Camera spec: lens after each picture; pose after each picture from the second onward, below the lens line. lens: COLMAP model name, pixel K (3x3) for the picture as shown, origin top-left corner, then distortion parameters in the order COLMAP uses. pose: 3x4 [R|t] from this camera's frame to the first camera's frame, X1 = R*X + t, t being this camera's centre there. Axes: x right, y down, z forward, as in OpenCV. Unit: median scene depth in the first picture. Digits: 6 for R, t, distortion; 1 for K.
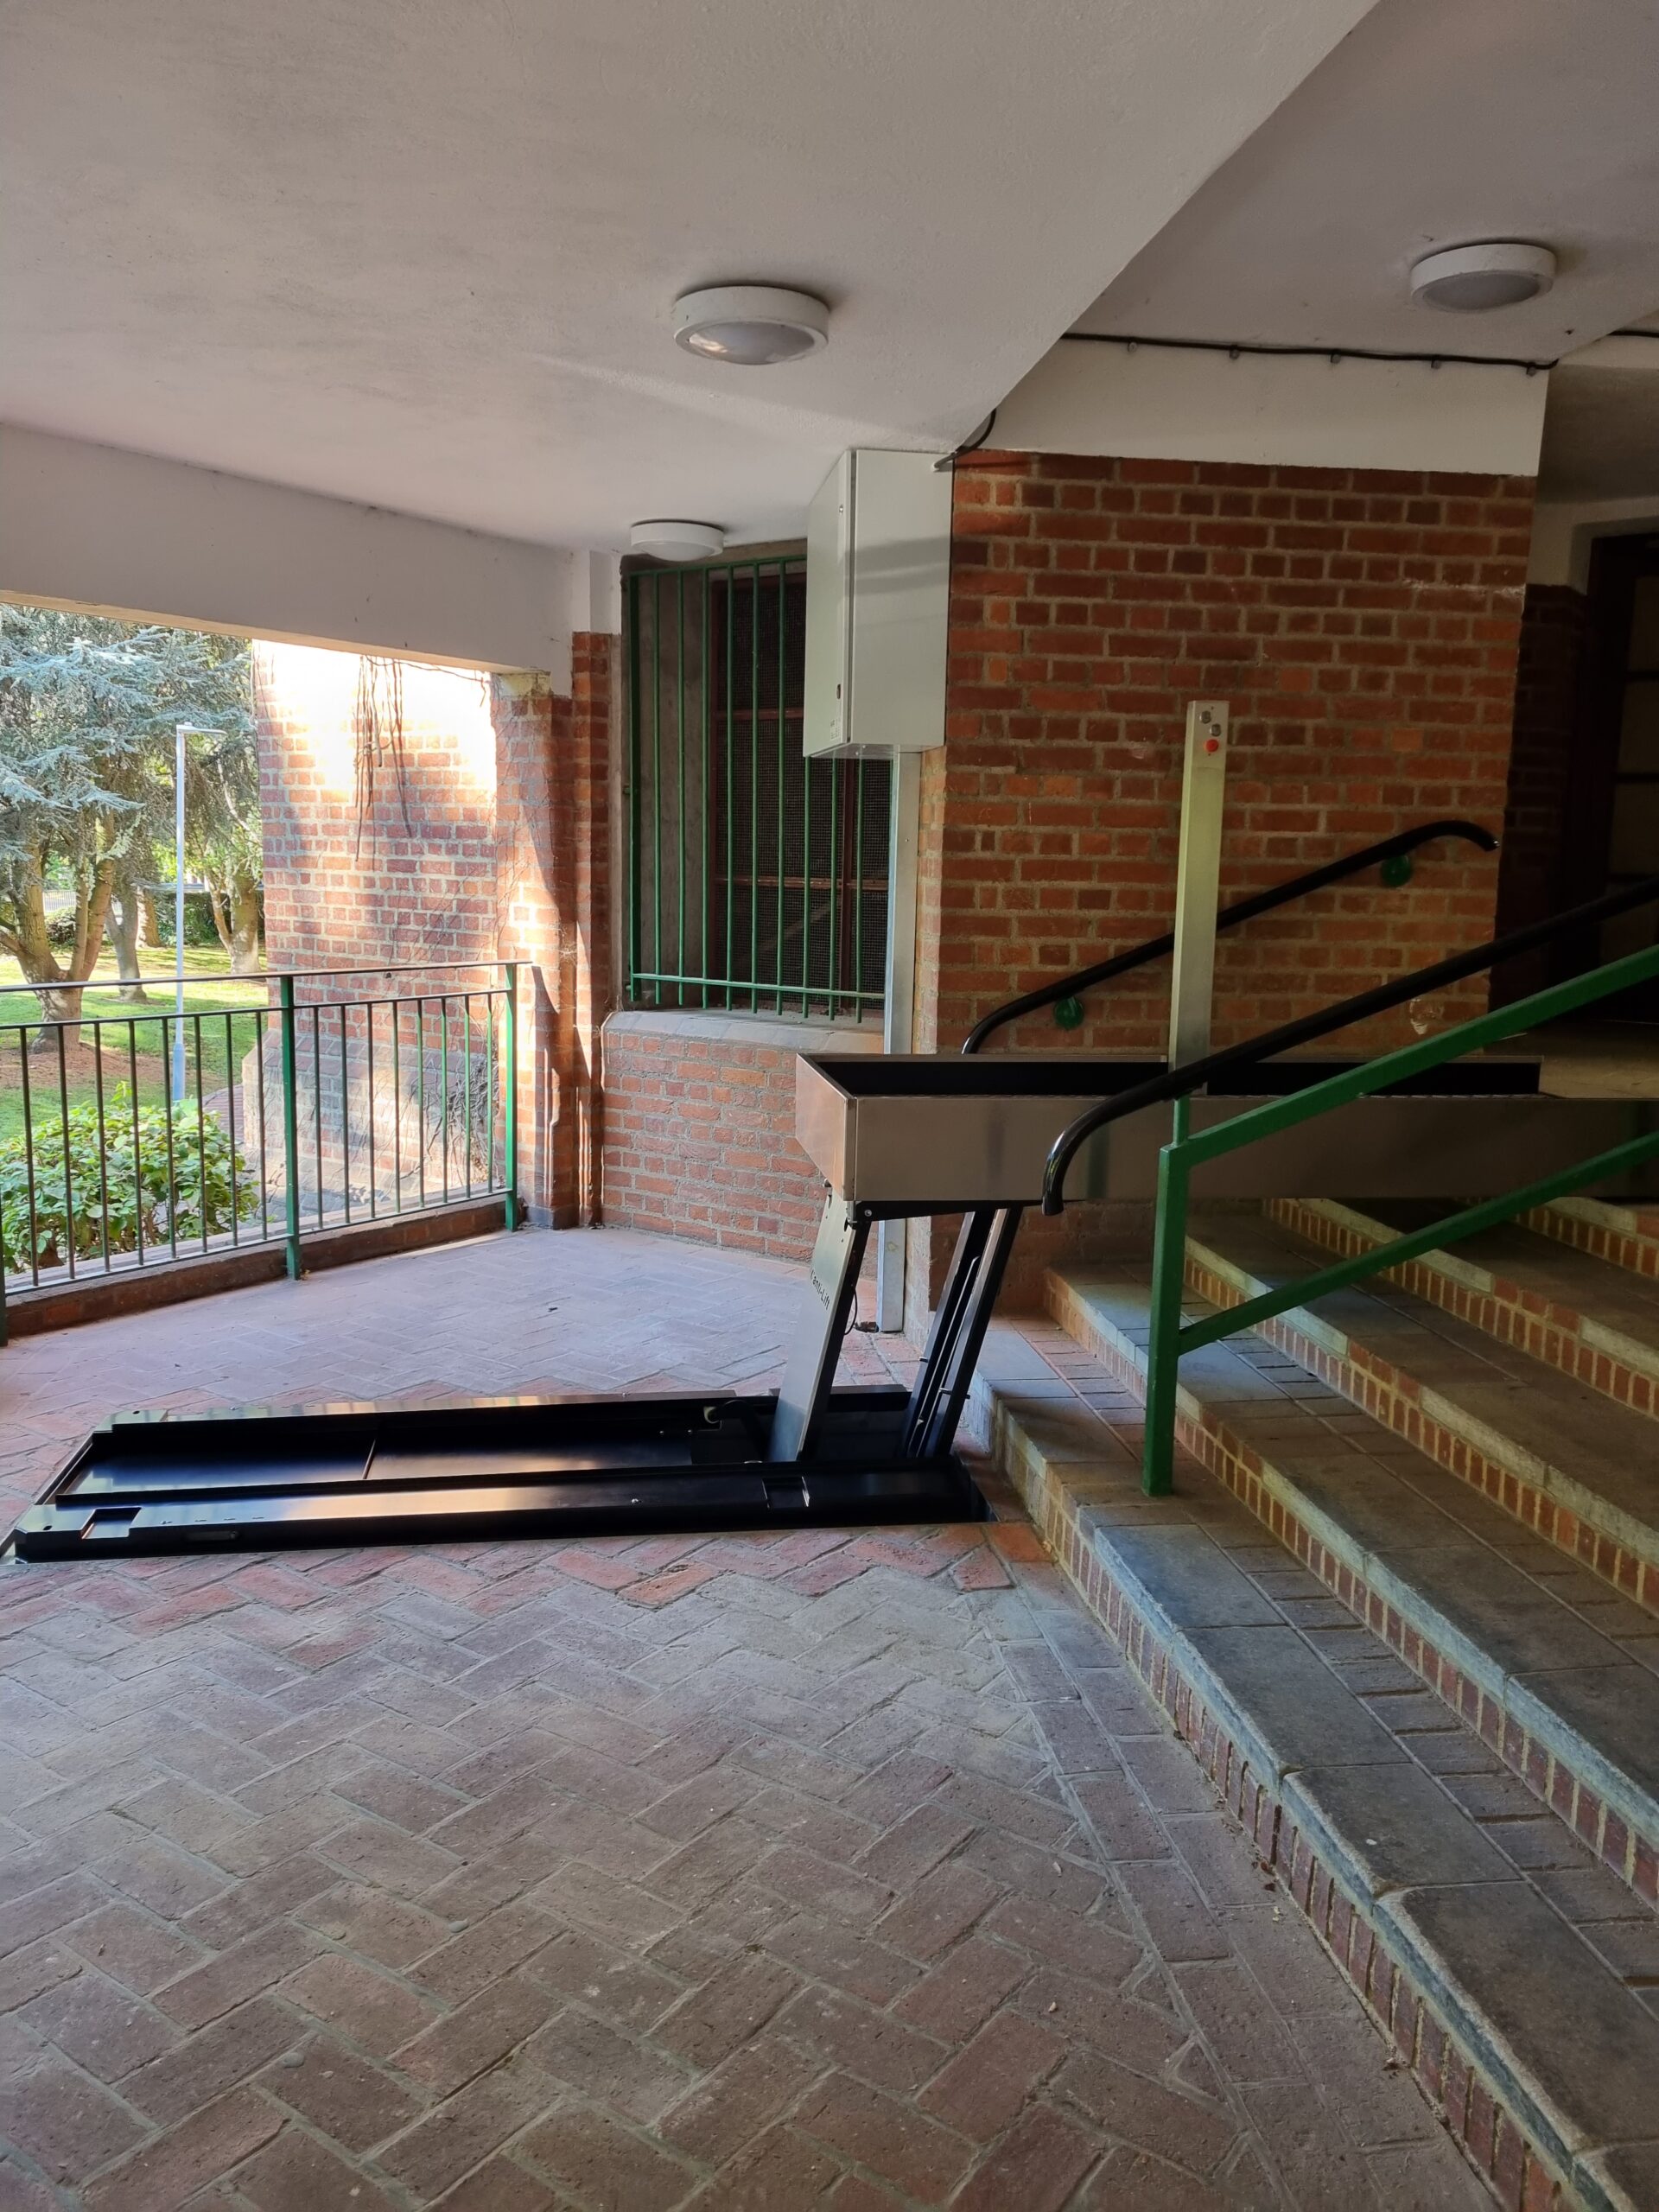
lens RADIAL K [[1645.0, 0, 816.5], [0, 1645.0, 1105.5], [0, 0, 1]] dist [0.077837, -0.058726]
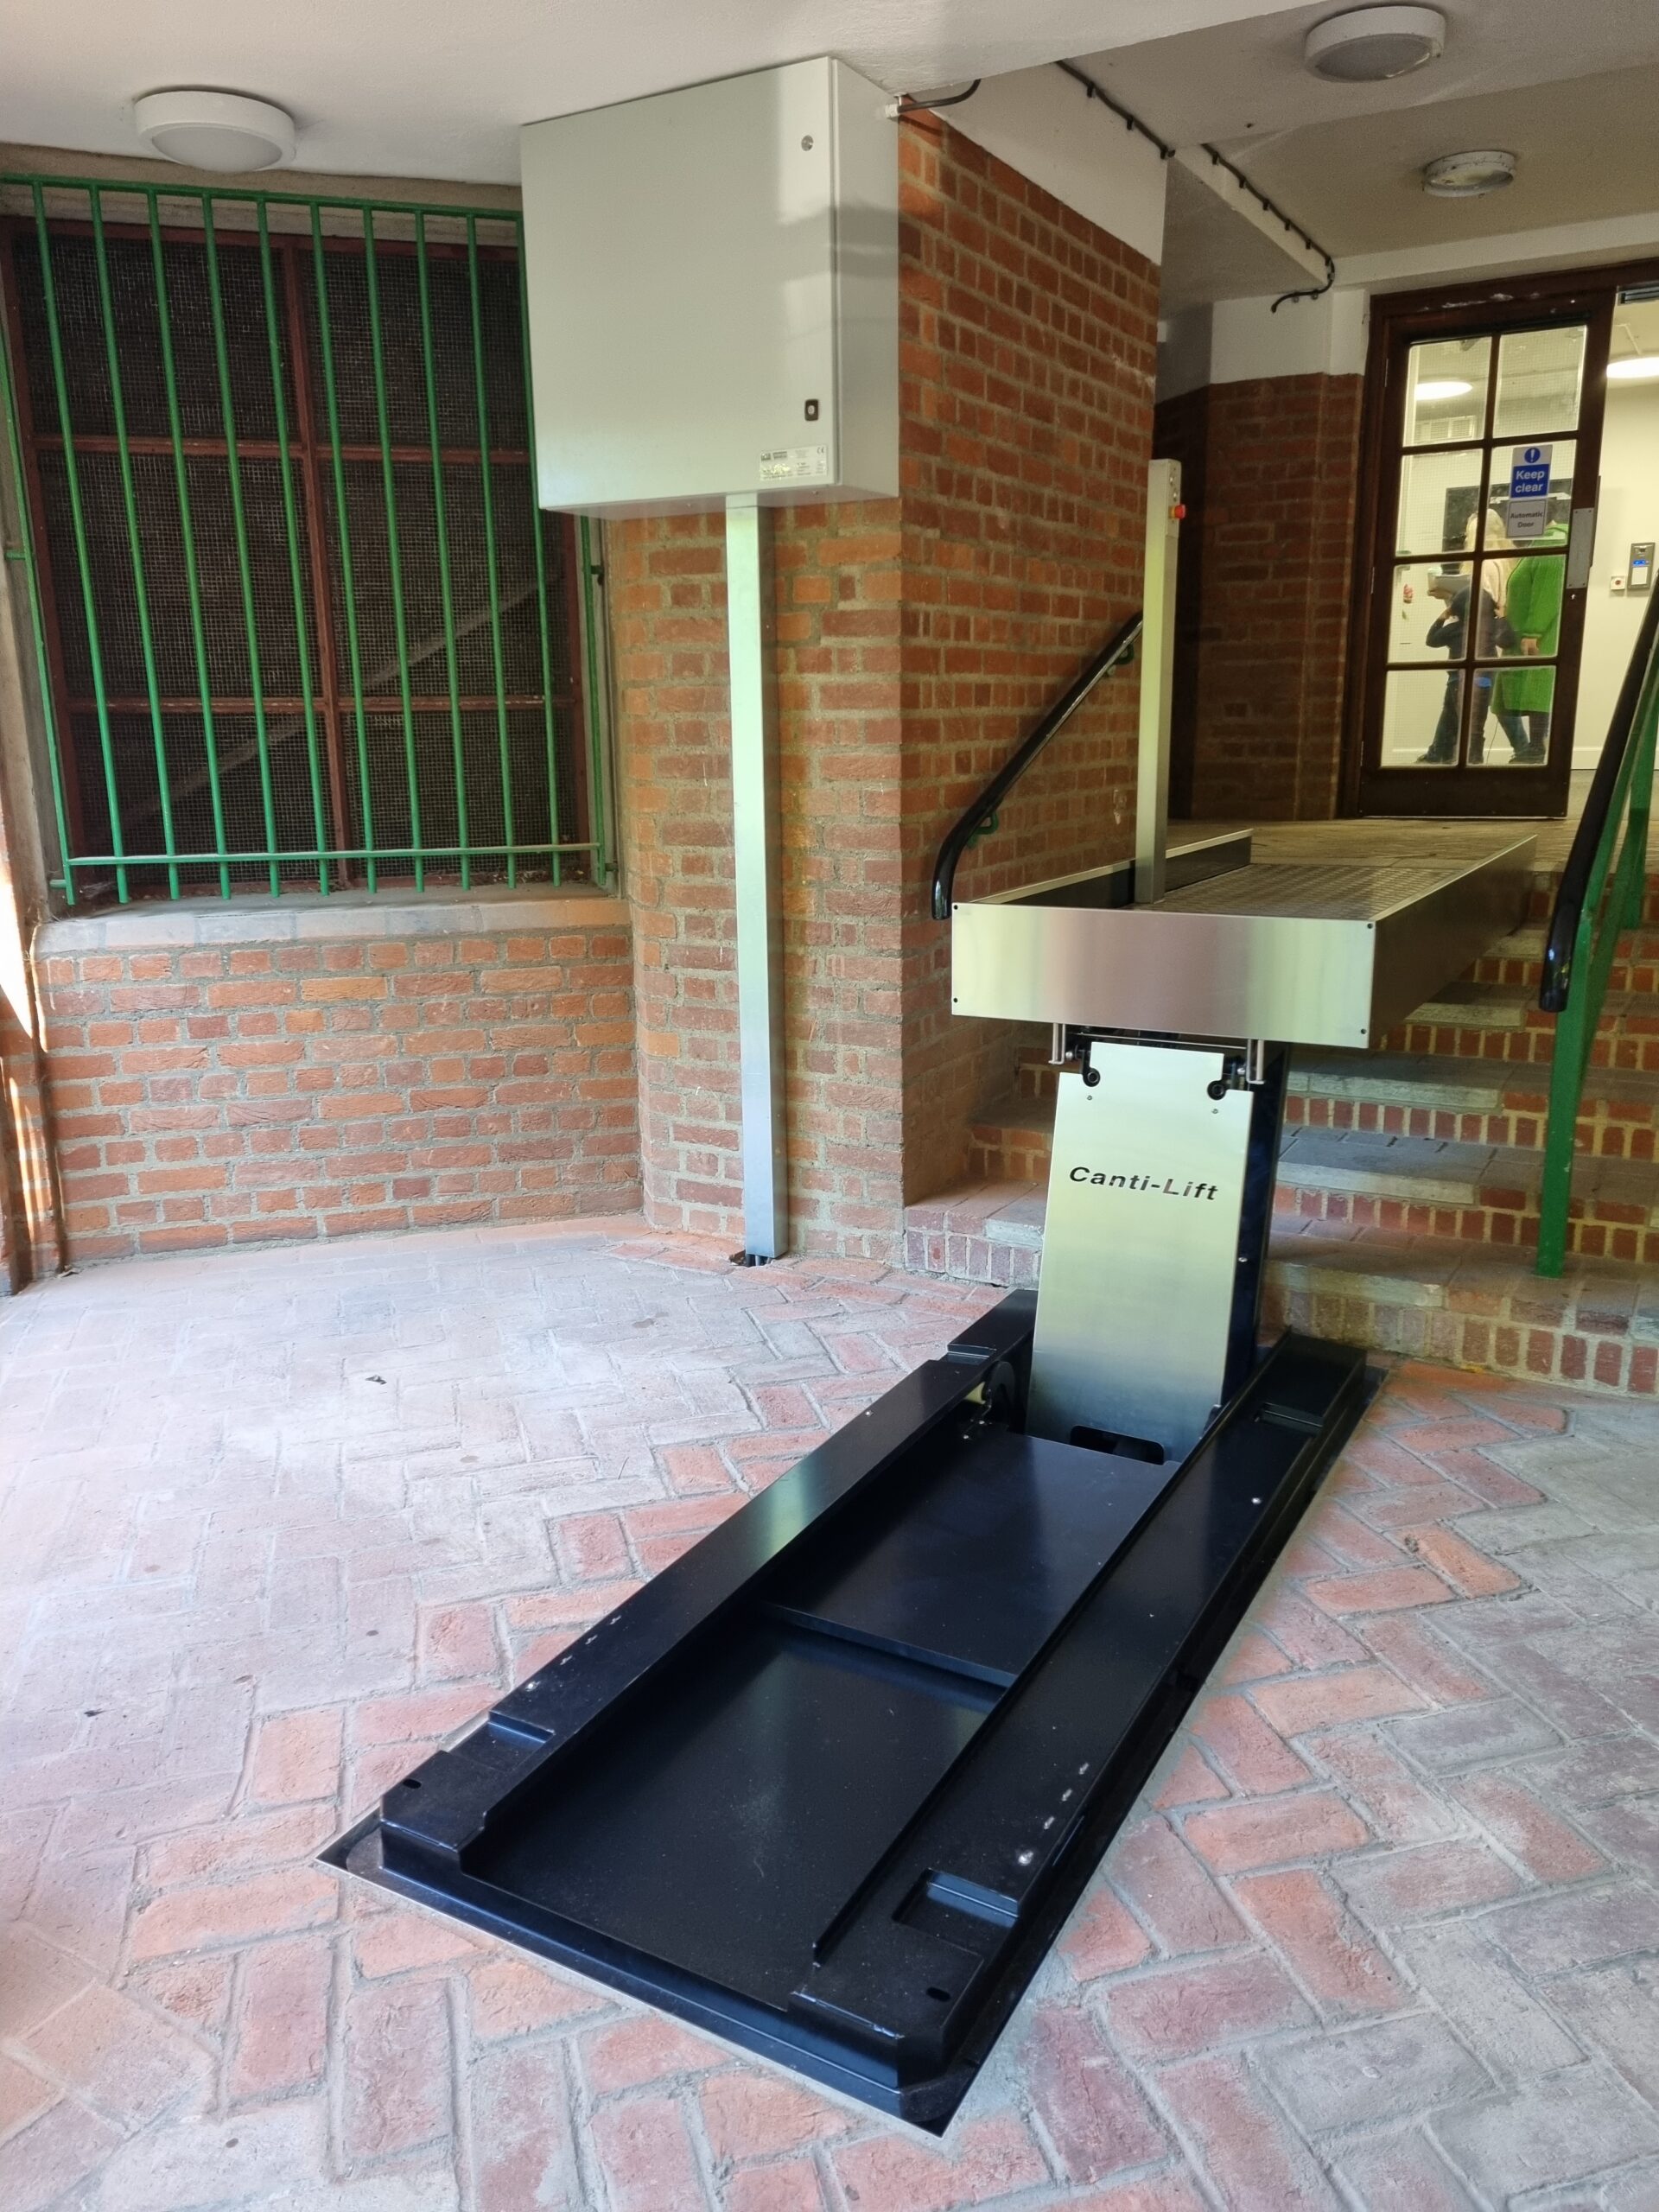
lens RADIAL K [[1645.0, 0, 819.7], [0, 1645.0, 1092.8], [0, 0, 1]] dist [0.077837, -0.058726]
pose [[0.615054, -0.208440, 0.760435, -0.580627], [0.146929, 0.977831, 0.149190, -0.061883], [-0.774674, 0.019970, 0.632045, 0.515431]]
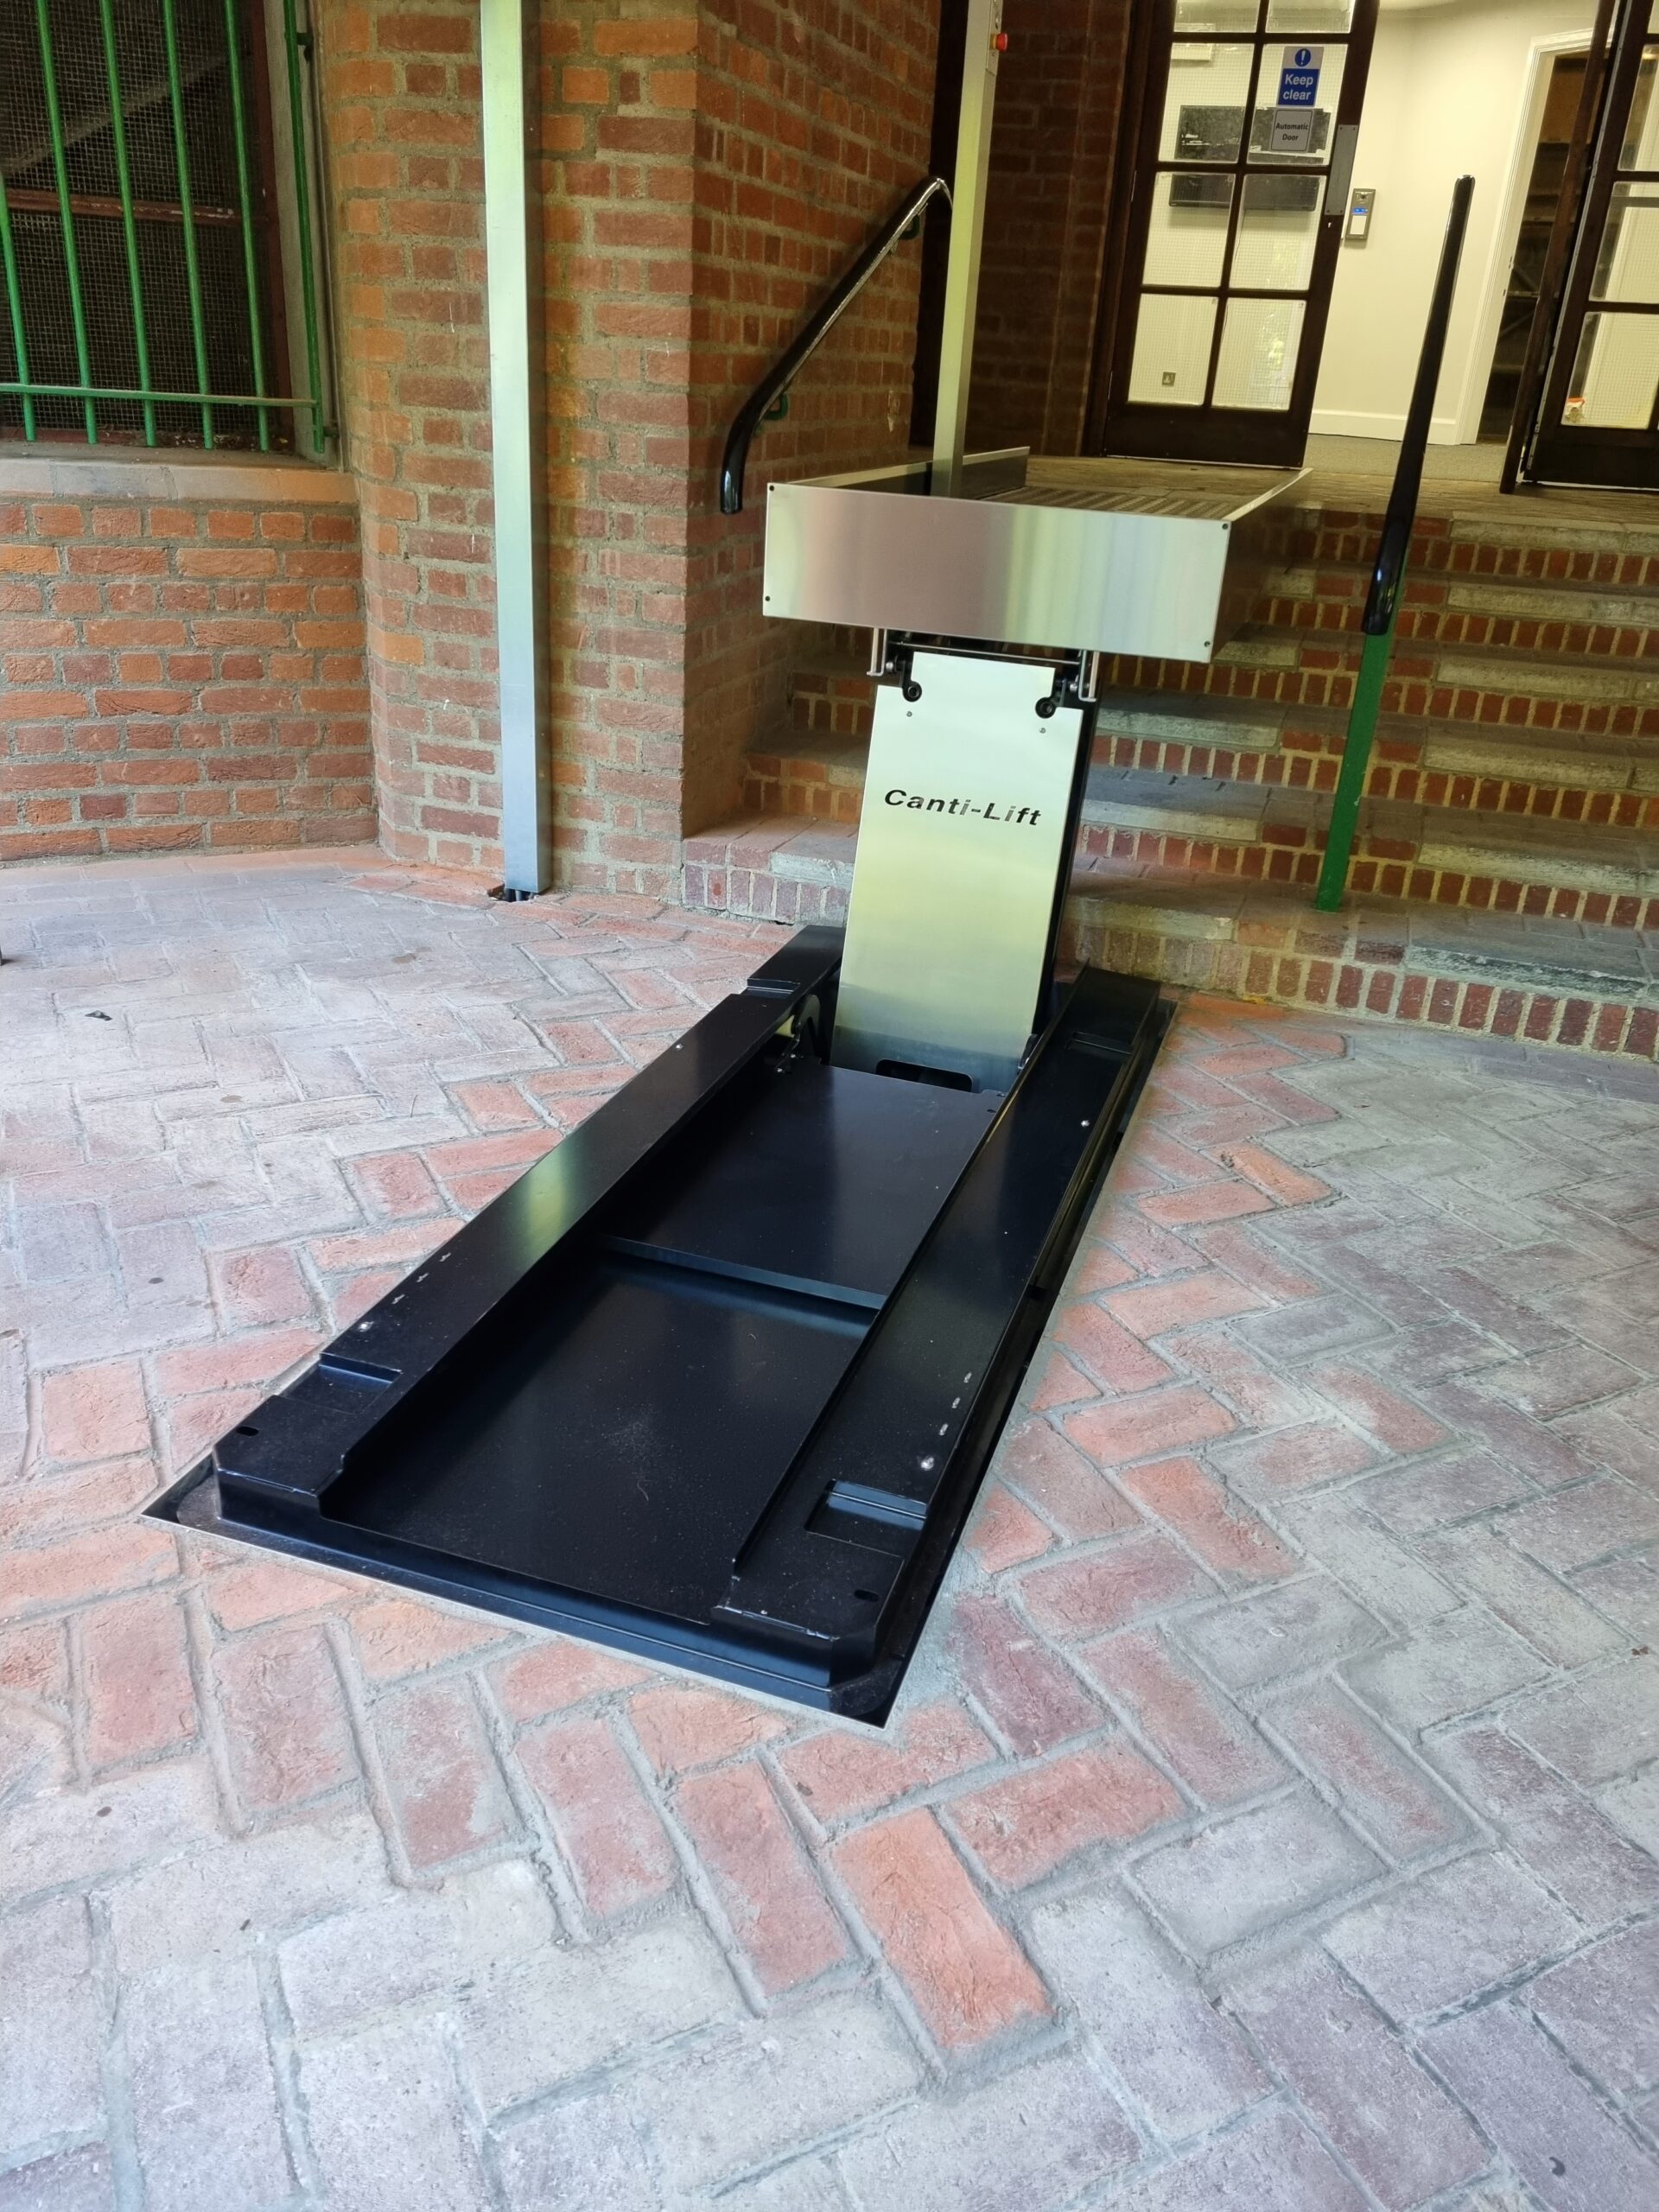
lens RADIAL K [[1645.0, 0, 832.2], [0, 1645.0, 1084.4], [0, 0, 1]] dist [0.077837, -0.058726]
pose [[0.450043, -0.355660, 0.819126, -0.580591], [0.085934, 0.930258, 0.356700, -0.038762], [-0.888862, -0.090139, 0.449220, 0.587073]]
